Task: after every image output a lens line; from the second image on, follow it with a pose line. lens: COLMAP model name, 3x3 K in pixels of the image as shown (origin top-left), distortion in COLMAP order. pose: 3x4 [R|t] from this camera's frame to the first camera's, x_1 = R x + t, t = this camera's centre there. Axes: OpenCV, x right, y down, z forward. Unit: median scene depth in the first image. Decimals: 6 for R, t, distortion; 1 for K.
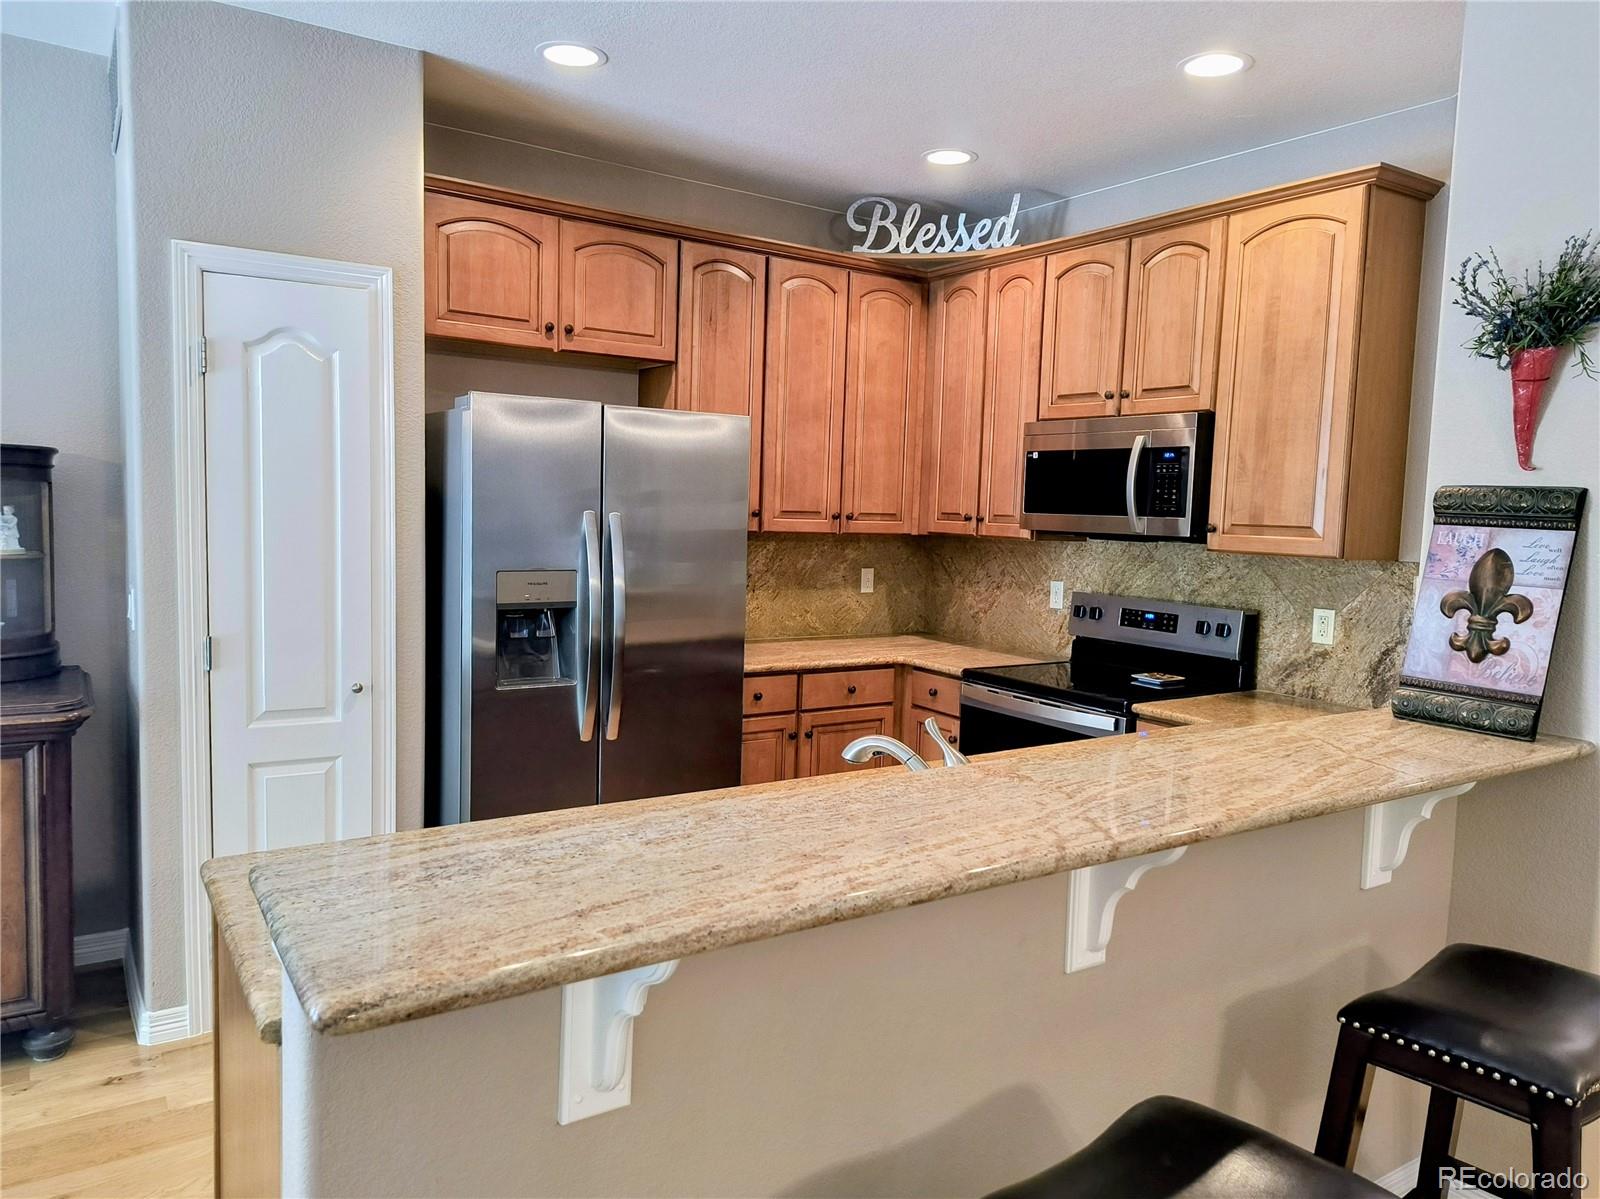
lens RADIAL K [[1153.1, 0, 839.8], [0, 1153.1, 602.7], [0, 0, 1]] dist [0.082236, -0.090269]
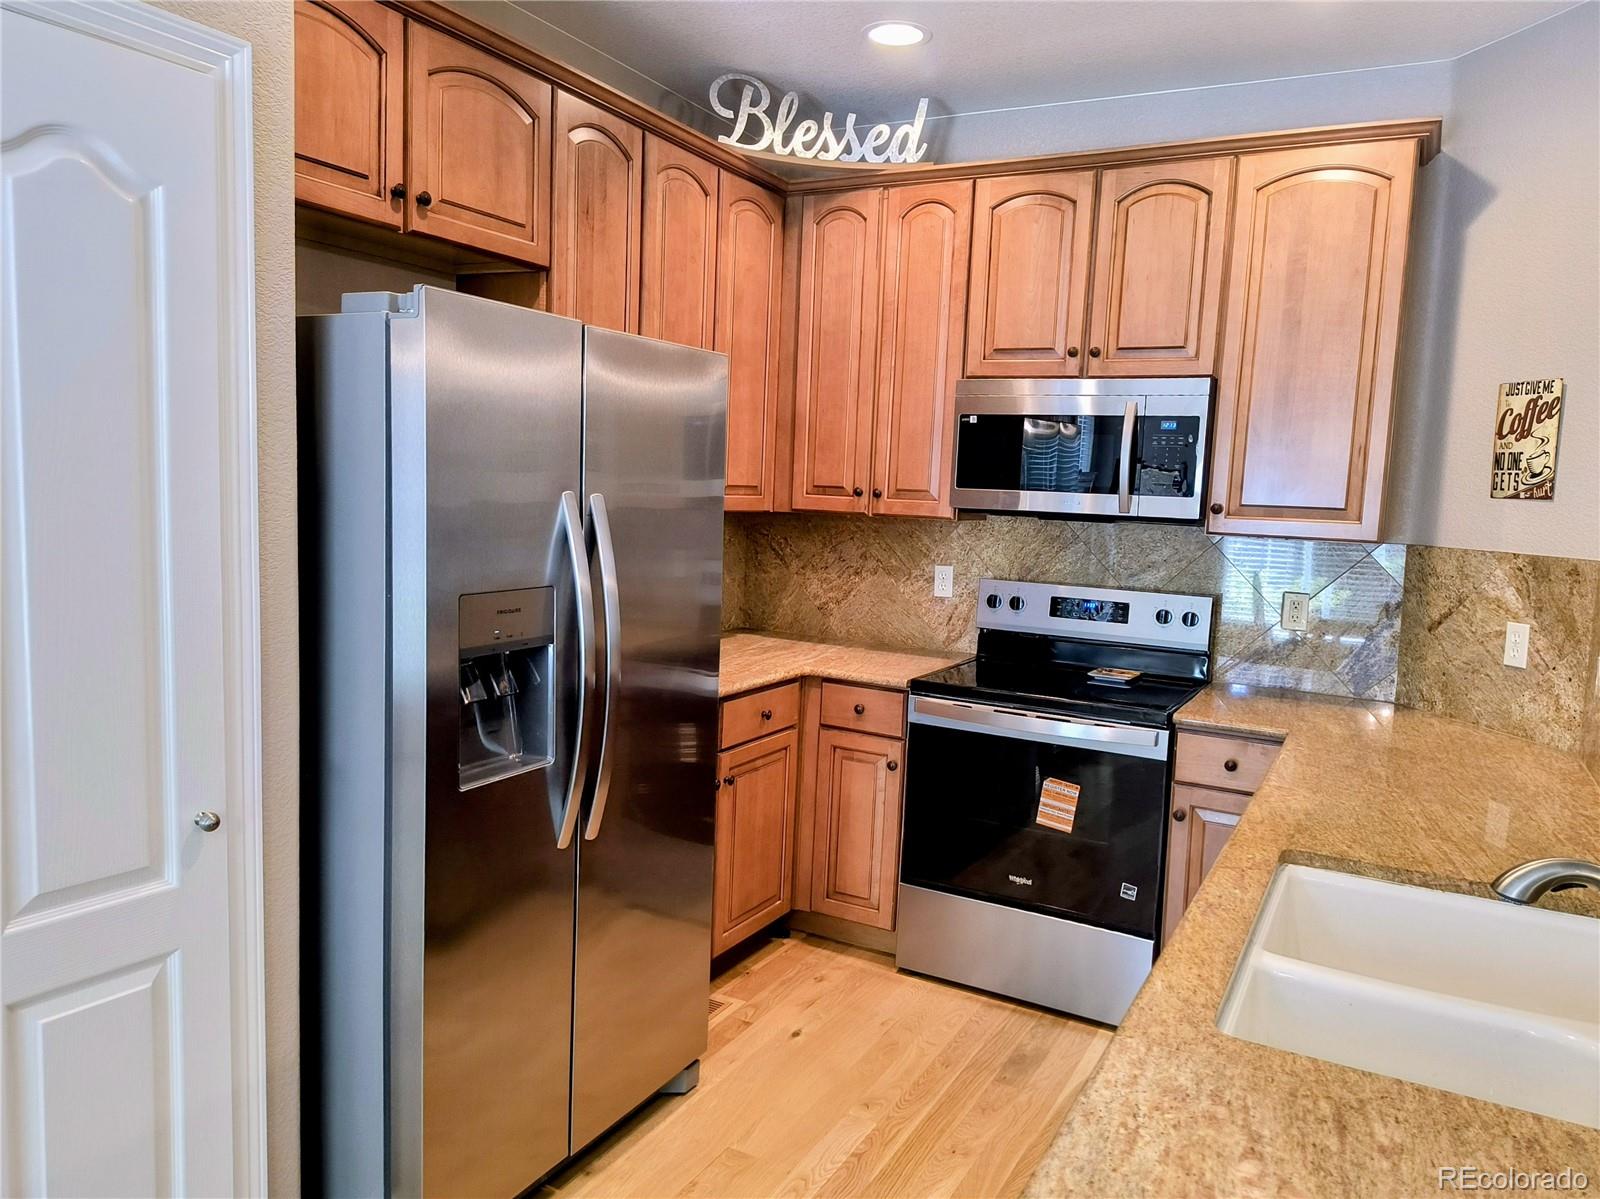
lens RADIAL K [[1153.1, 0, 839.8], [0, 1153.1, 602.7], [0, 0, 1]] dist [0.082236, -0.090269]
pose [[0.885268, -0.044432, 0.462955, -0.307279], [0.026477, 0.998626, 0.045213, -0.034661], [-0.464328, -0.027768, 0.885228, 0.293564]]
